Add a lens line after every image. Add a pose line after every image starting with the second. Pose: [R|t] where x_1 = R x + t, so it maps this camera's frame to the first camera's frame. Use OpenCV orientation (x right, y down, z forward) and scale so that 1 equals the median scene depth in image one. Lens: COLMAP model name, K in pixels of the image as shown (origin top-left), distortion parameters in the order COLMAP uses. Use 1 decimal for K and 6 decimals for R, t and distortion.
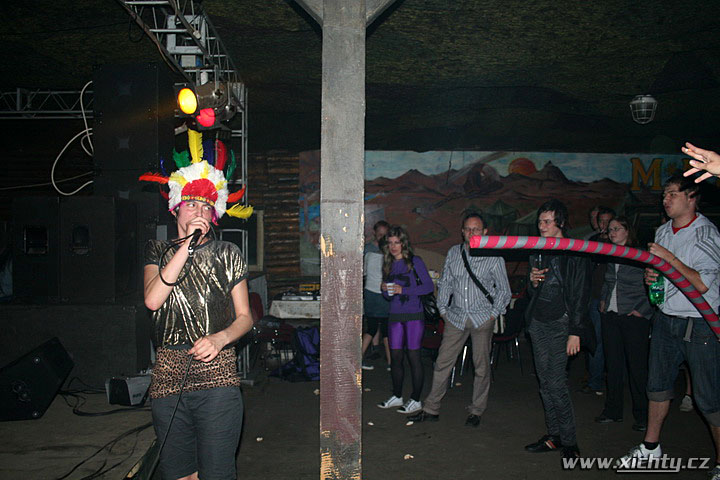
lens RADIAL K [[684.3, 0, 360.0], [0, 684.3, 240.0], [0, 0, 1]] dist [-0.125197, 0.191450]
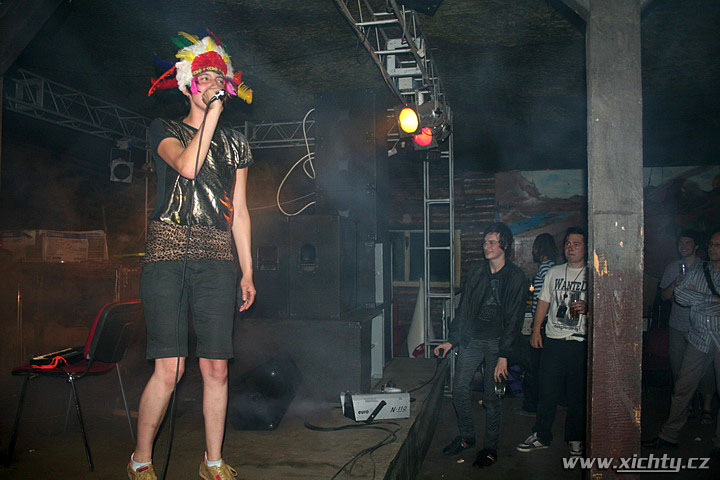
lens RADIAL K [[597.3, 0, 360.0], [0, 597.3, 240.0], [0, 0, 1]] dist [-0.069014, 0.000305]
pose [[0.969032, -0.008999, -0.246772, -0.104603], [0.001556, 0.999538, -0.030340, 0.000725], [0.246931, 0.029016, 0.968598, 0.118707]]
